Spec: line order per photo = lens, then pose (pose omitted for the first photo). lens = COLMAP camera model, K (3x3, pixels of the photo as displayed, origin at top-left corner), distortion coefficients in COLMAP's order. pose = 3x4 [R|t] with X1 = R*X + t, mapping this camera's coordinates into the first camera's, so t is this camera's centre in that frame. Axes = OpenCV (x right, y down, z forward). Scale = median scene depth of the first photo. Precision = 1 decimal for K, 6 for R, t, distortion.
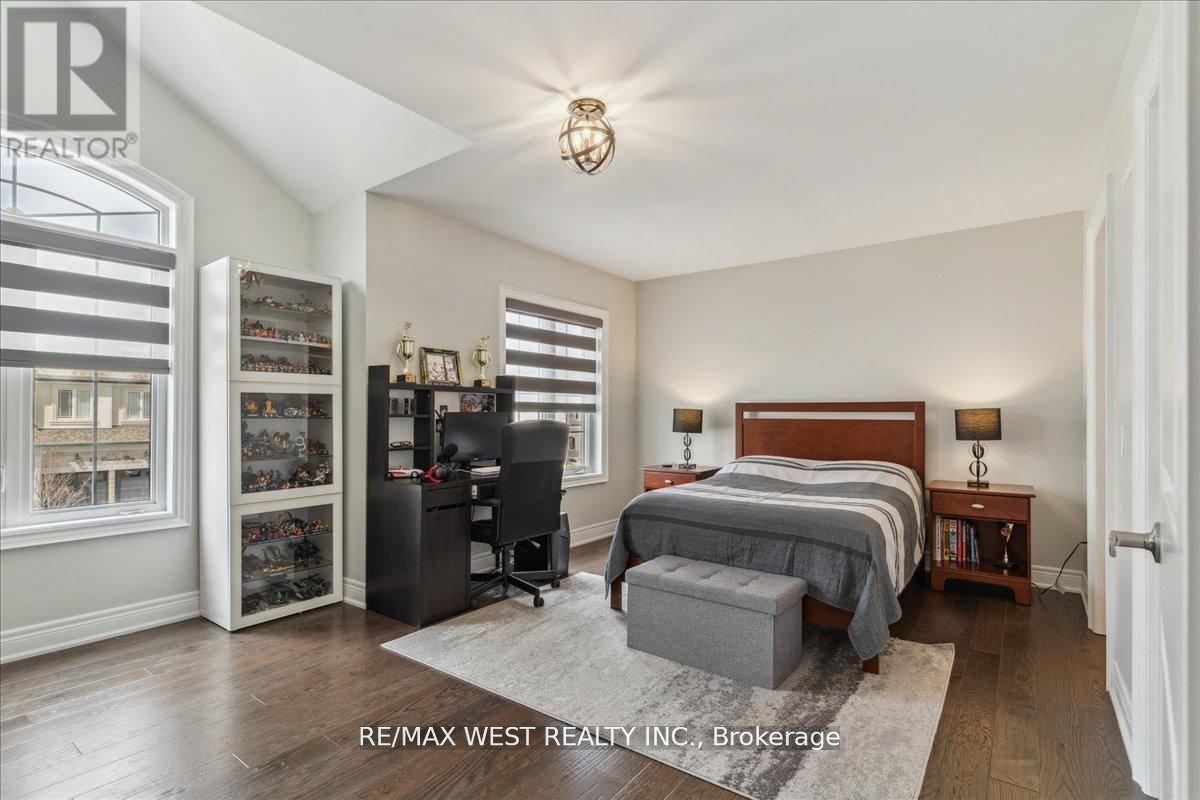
lens RADIAL K [[578.4, 0, 601.0], [0, 578.4, 410.7], [0, 0, 1]] dist [0.005199, 0.000377]
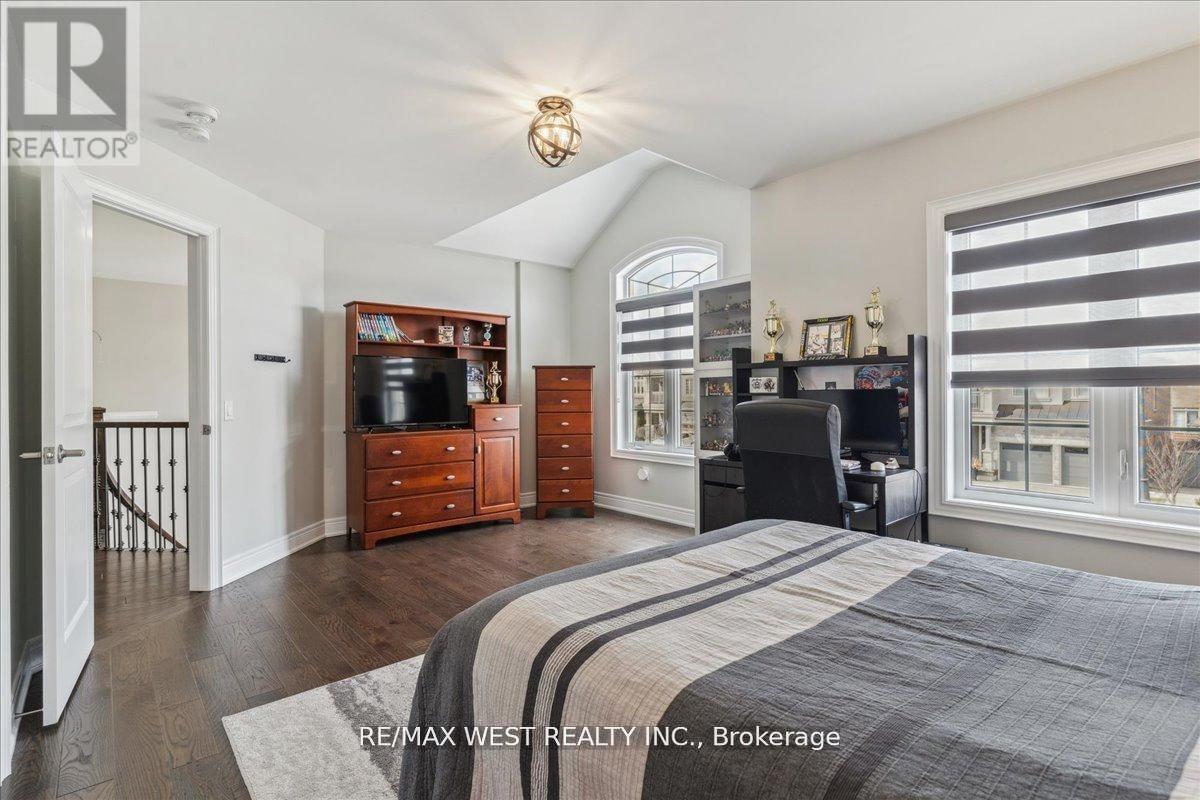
lens RADIAL K [[578.4, 0, 601.4], [0, 578.4, 393.6], [0, 0, 1]] dist [0.005199, 0.000377]
pose [[-0.221393, 0.003402, -0.975179, 0.644152], [0.017440, 0.999848, -0.000472, 0.002764], [0.975029, -0.017112, -0.221419, 0.851556]]
